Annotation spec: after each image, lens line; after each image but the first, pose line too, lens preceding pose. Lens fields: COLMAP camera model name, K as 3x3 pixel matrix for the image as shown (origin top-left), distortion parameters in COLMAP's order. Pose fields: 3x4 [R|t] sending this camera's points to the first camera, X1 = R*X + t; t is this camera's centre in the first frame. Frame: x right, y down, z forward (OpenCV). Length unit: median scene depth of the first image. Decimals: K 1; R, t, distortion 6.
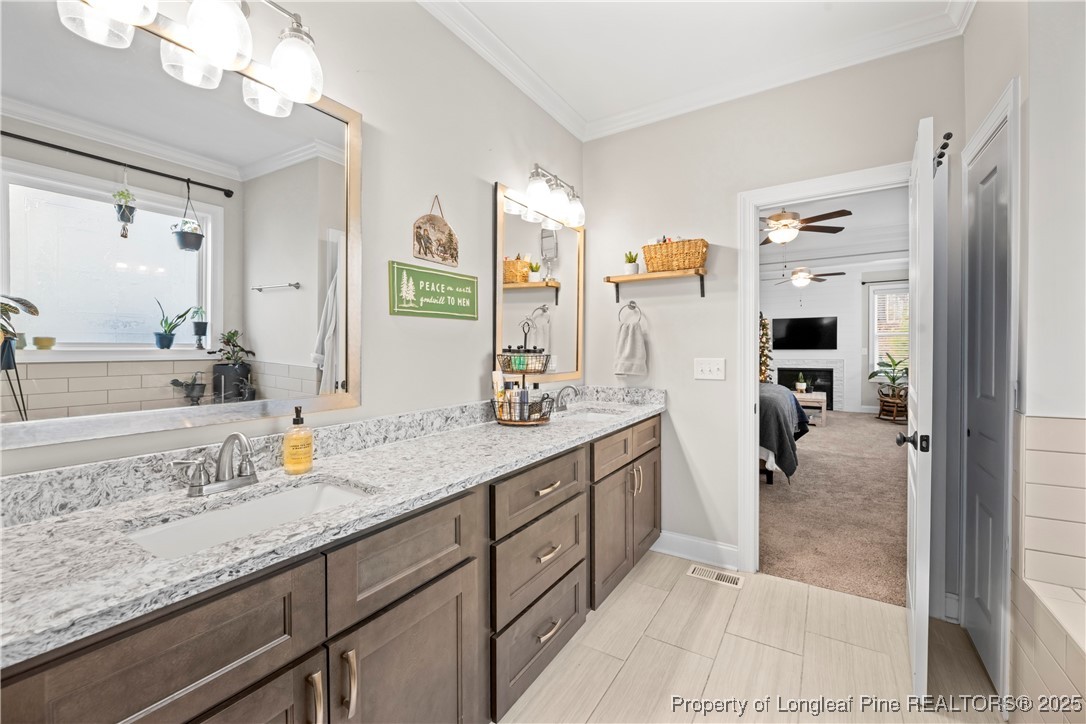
lens RADIAL K [[437.5, 0, 550.7], [0, 437.5, 355.0], [0, 0, 1]] dist [-0.009583, -0.000092]
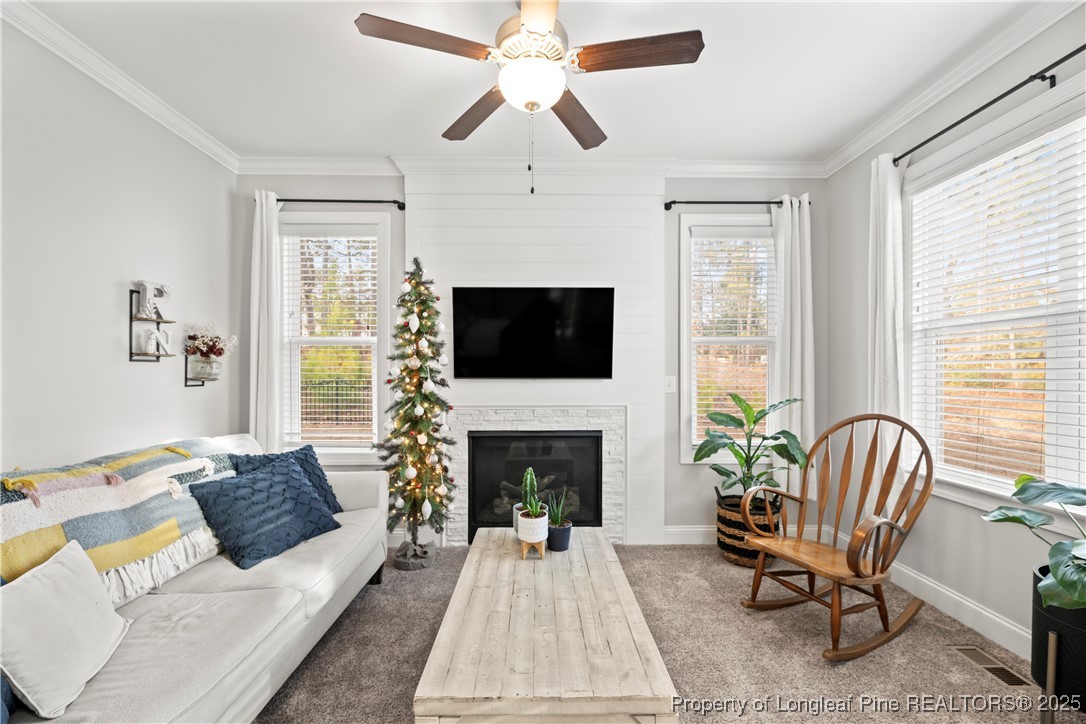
lens RADIAL K [[437.5, 0, 544.0], [0, 437.5, 369.2], [0, 0, 1]] dist [-0.009583, -0.000092]
pose [[0.836151, 0.004456, 0.548481, 0.390001], [0.003440, 0.999905, -0.013368, -0.014814], [-0.548489, 0.013064, 0.836056, 0.692723]]
